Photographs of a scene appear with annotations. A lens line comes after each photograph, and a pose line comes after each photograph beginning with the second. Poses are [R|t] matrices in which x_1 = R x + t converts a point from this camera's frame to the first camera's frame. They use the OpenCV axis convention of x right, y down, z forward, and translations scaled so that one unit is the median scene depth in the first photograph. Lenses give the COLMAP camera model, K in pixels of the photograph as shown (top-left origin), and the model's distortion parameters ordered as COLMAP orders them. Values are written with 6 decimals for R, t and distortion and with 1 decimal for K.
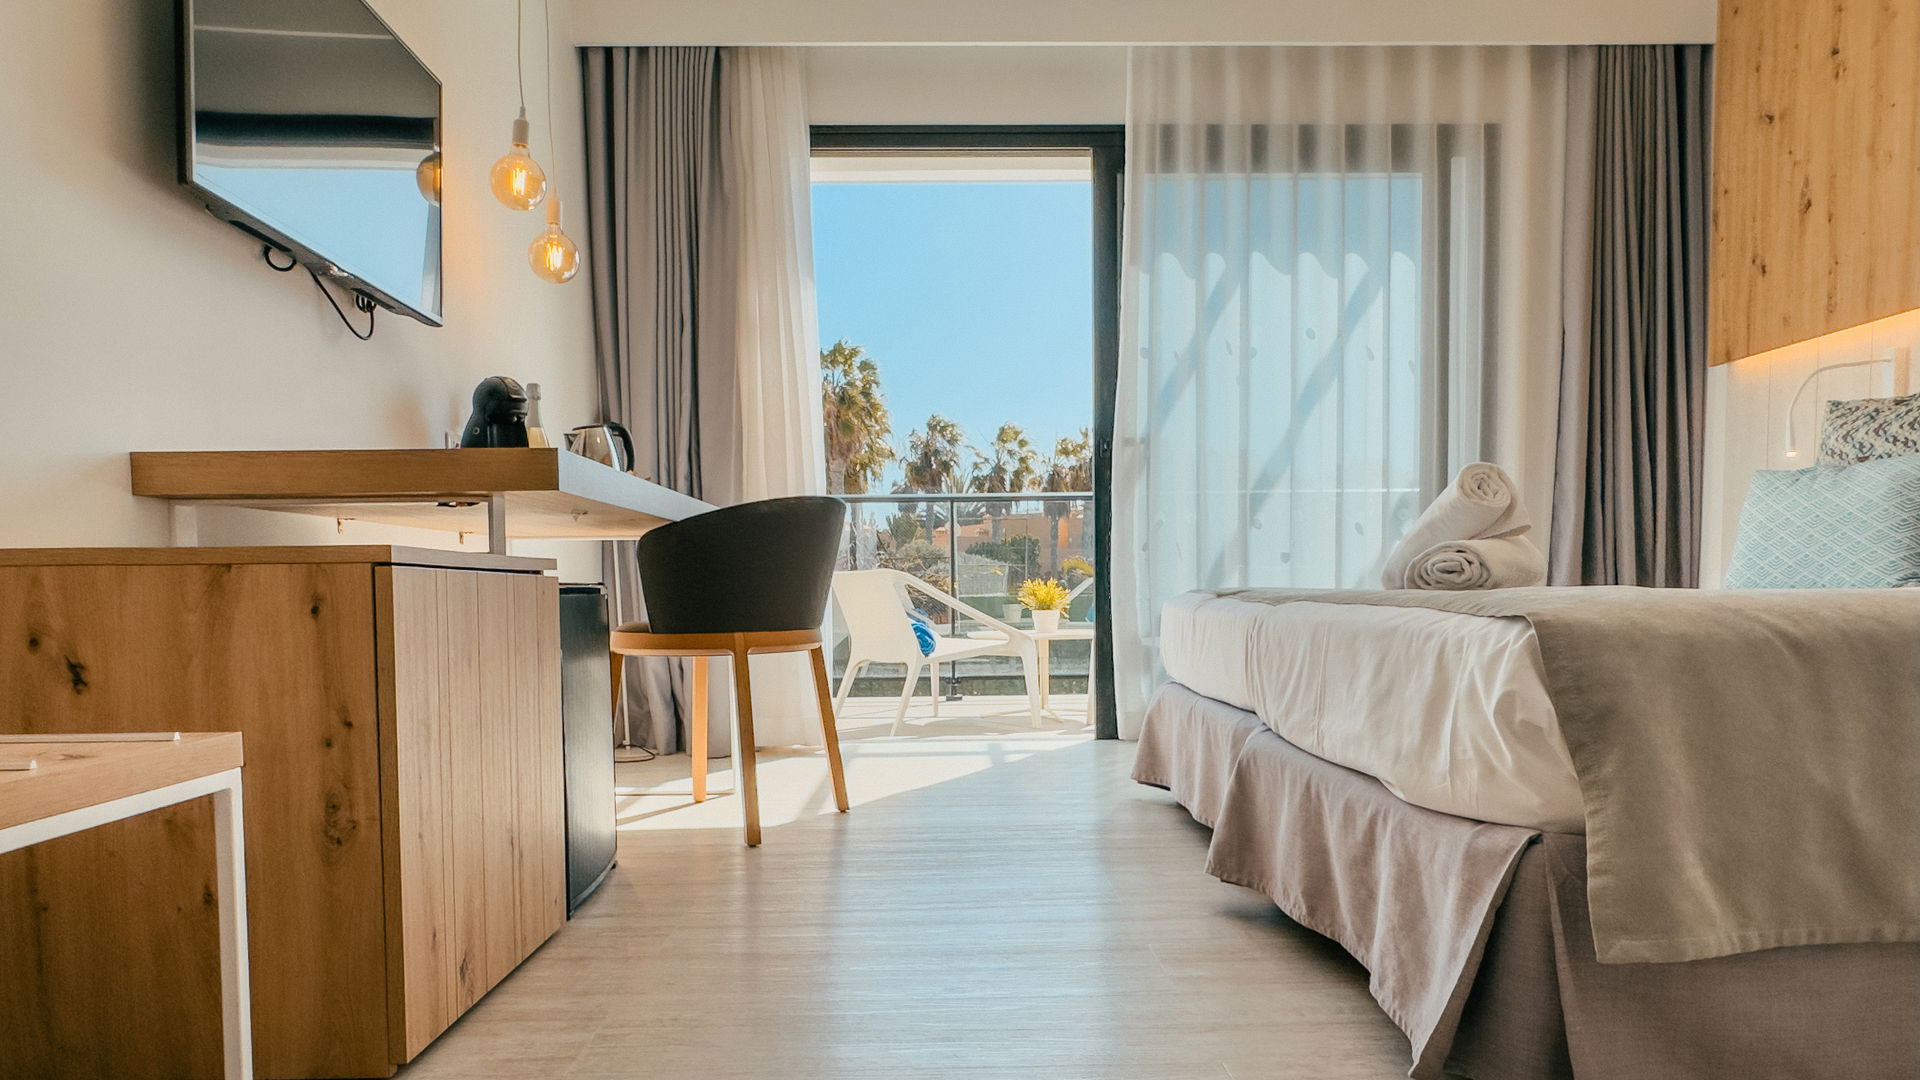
lens RADIAL K [[1199.3, 0, 958.7], [0, 1199.3, 649.8], [0, 0, 1]] dist [0.001192, 0.003023]
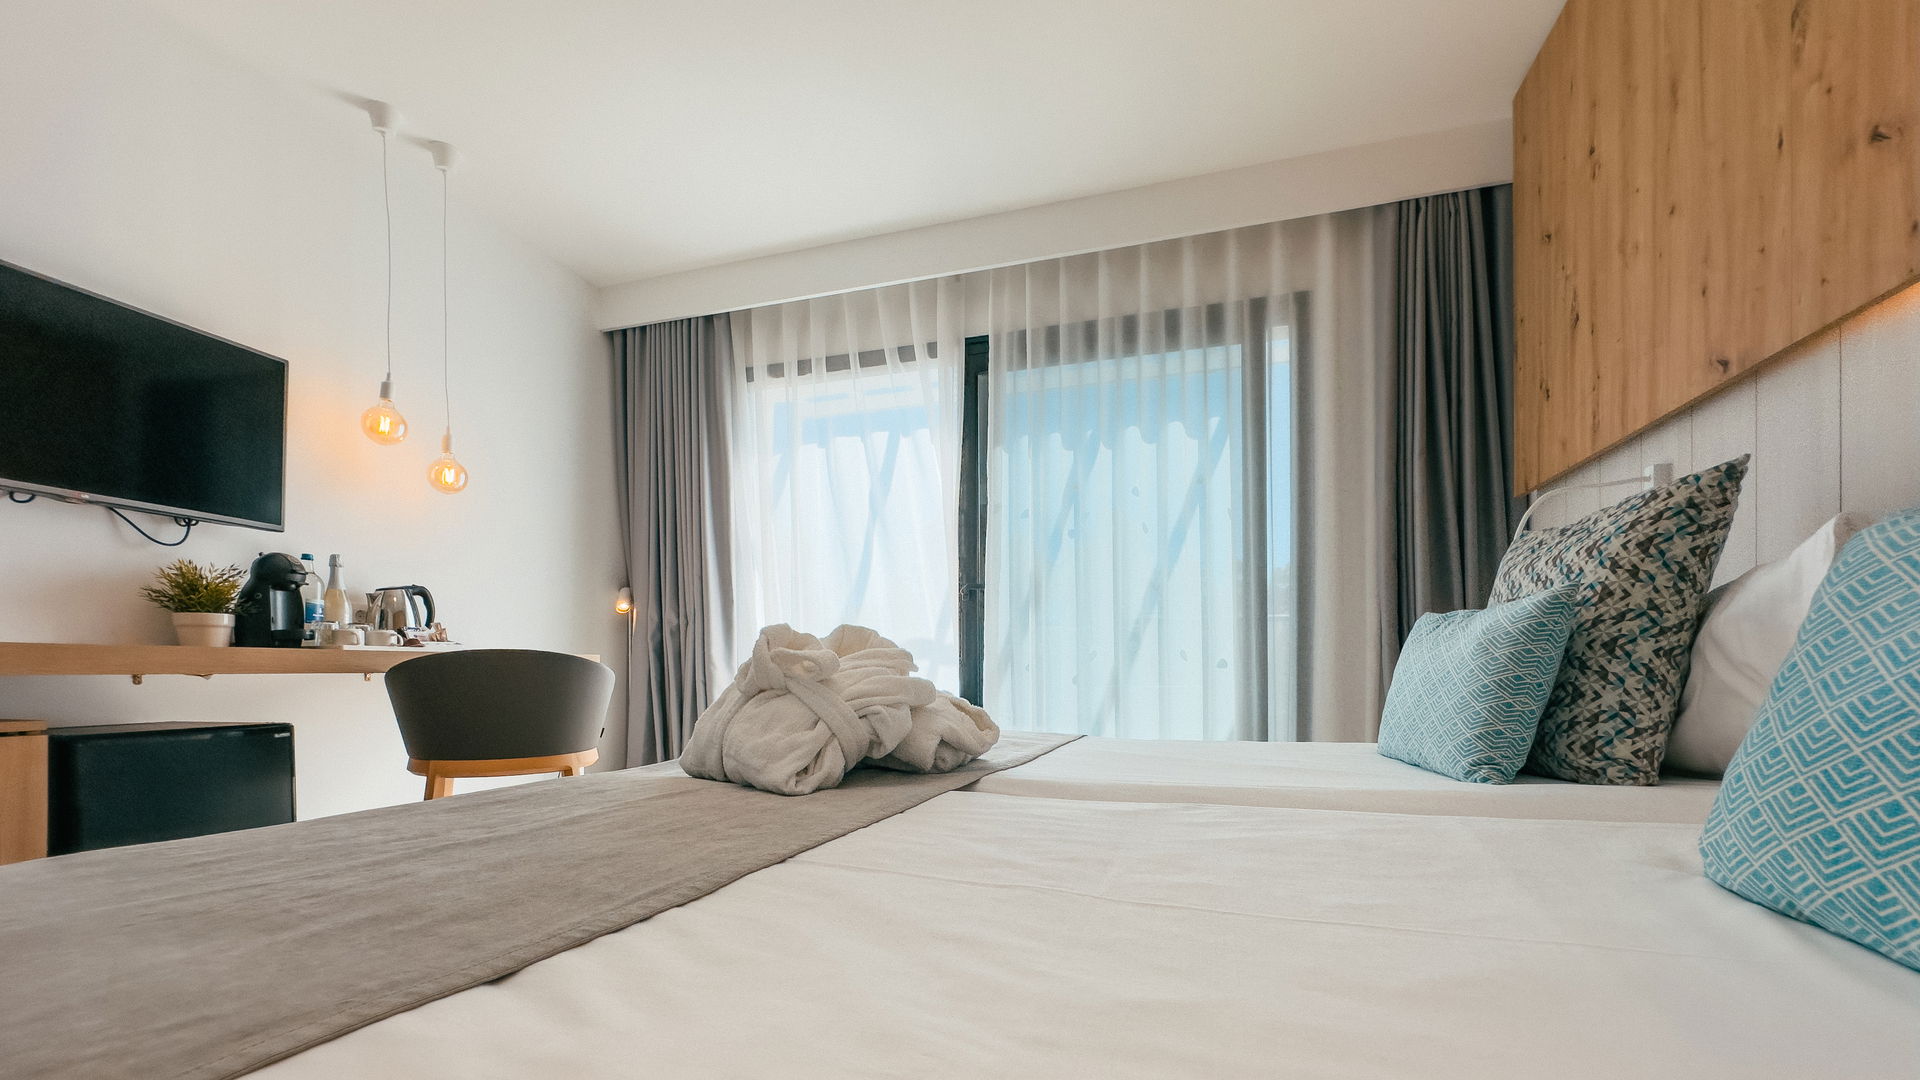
lens RADIAL K [[765.1, 0, 958.3], [0, 765.1, 673.4], [0, 0, 1]] dist [-0.001063, 0.000337]
pose [[0.947861, 0.008877, -0.318560, 0.512433], [-0.023326, 0.998863, -0.041570, -0.072147], [0.317829, 0.046833, 0.946991, 0.350016]]
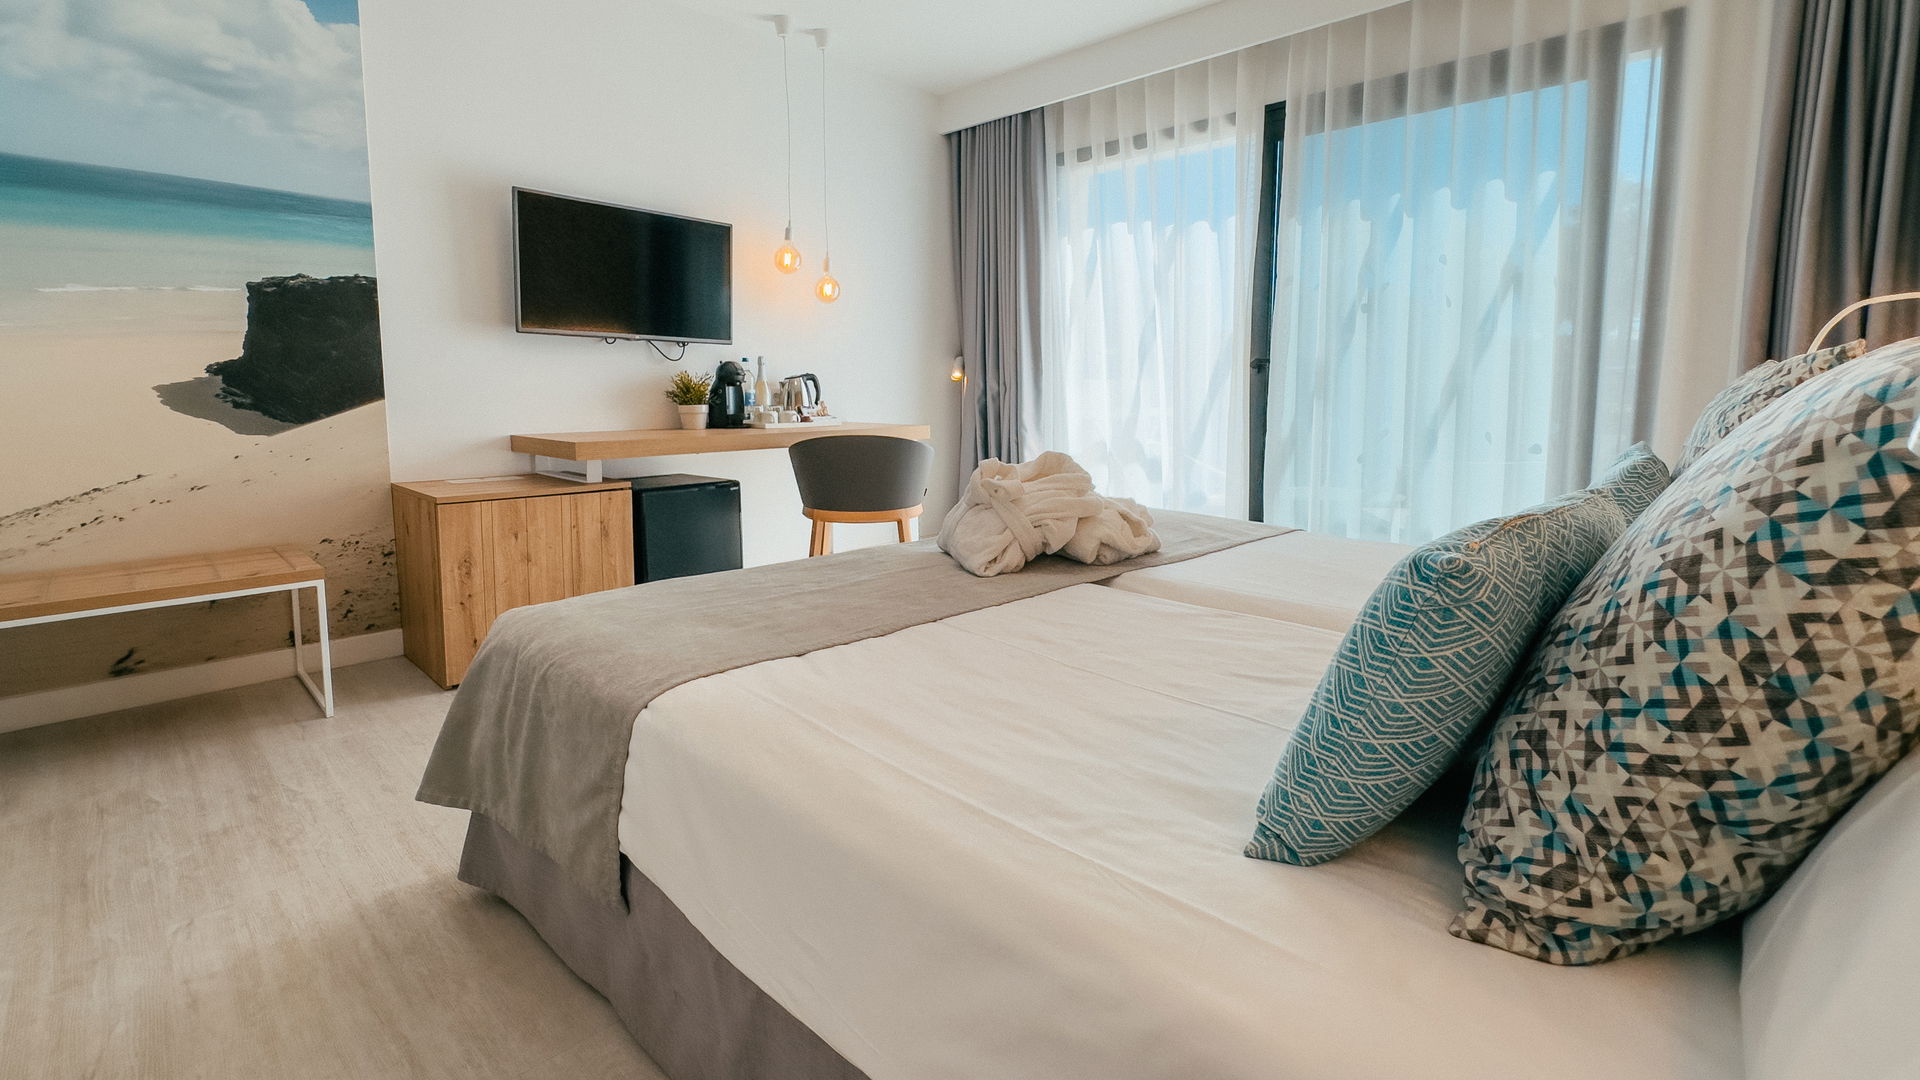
lens RADIAL K [[835.3, 0, 959.6], [0, 835.3, 476.6], [0, 0, 1]] dist [-0.008303, 0.000655]
pose [[0.708858, 0.086803, -0.699990, 0.732373], [-0.046140, 0.995980, 0.076784, -0.145826], [0.703841, -0.022131, 0.710013, 0.217995]]
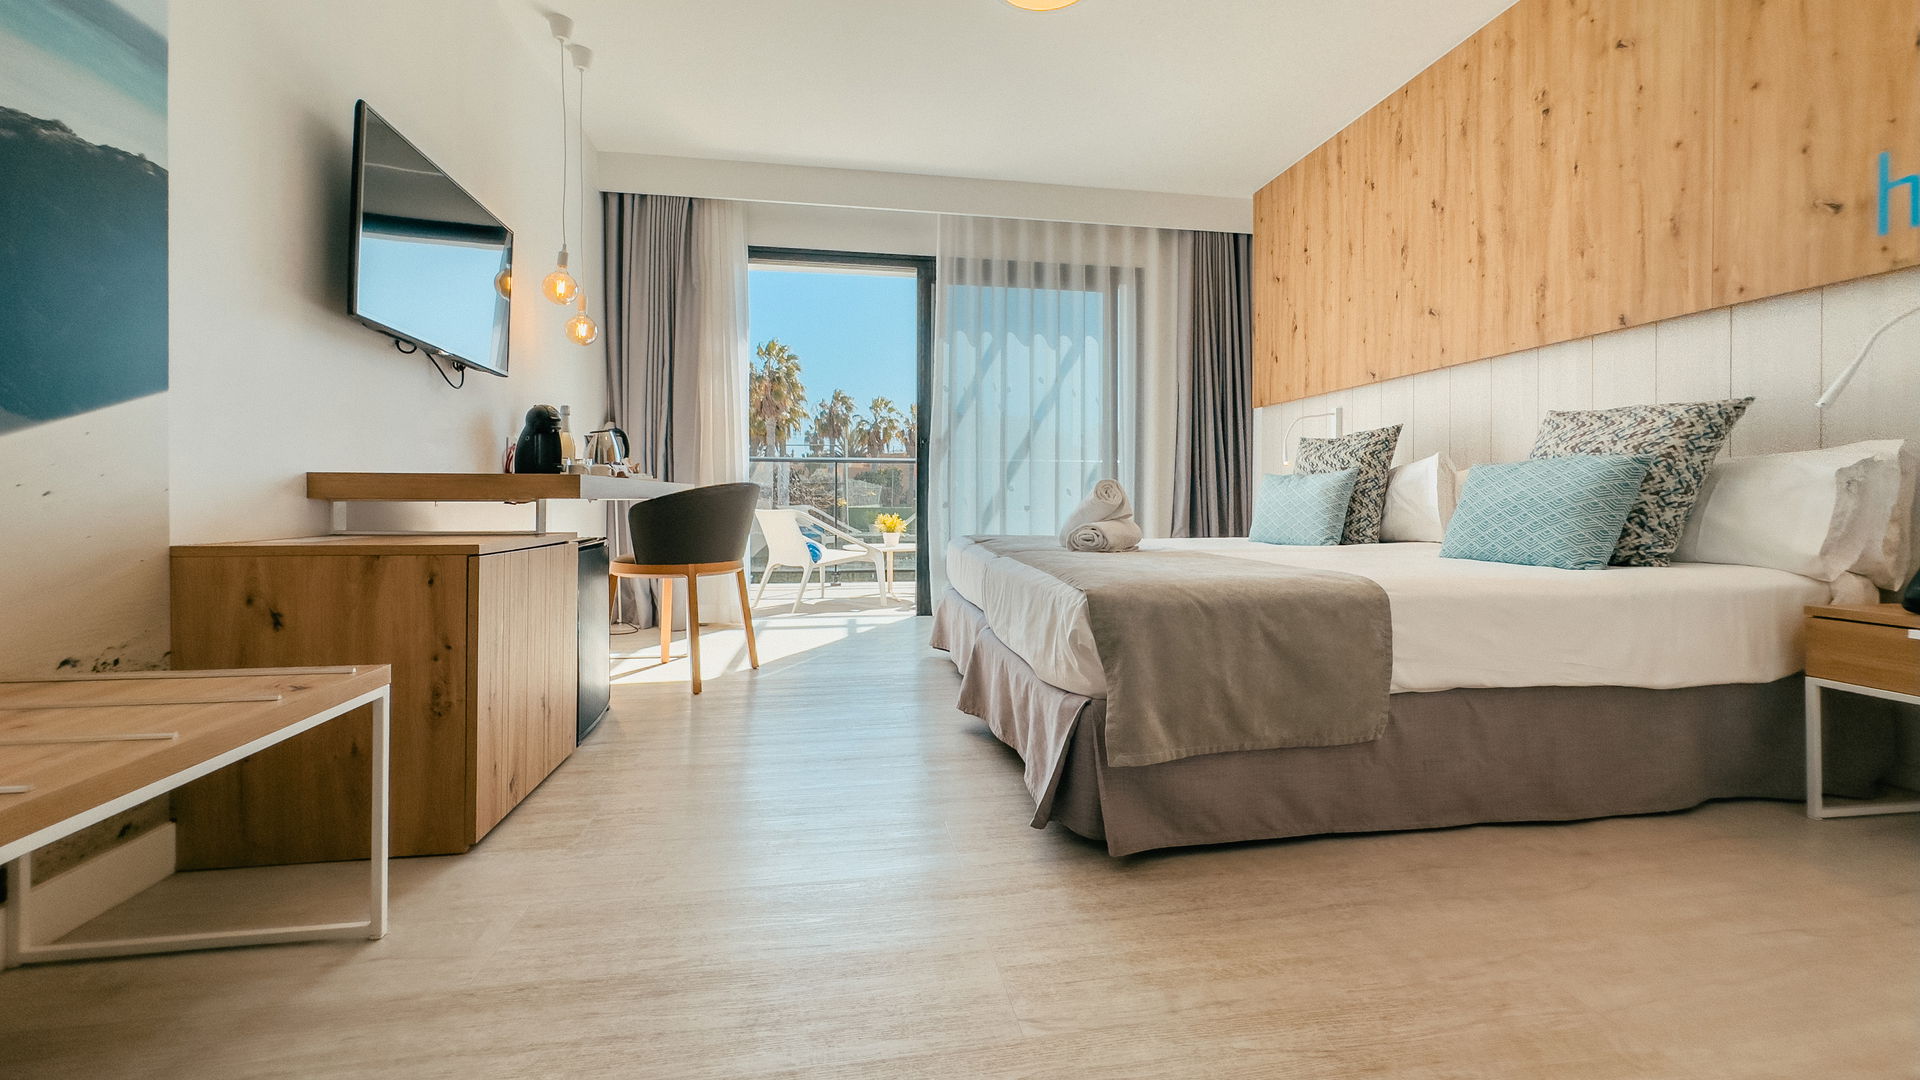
lens RADIAL K [[765.1, 0, 961.6], [0, 765.1, 498.7], [0, 0, 1]] dist [-0.001063, 0.000337]
pose [[0.989484, 0.014717, 0.143890, 0.030363], [-0.007096, 0.998551, -0.053334, -0.043926], [-0.144467, 0.051753, 0.988155, -0.098151]]
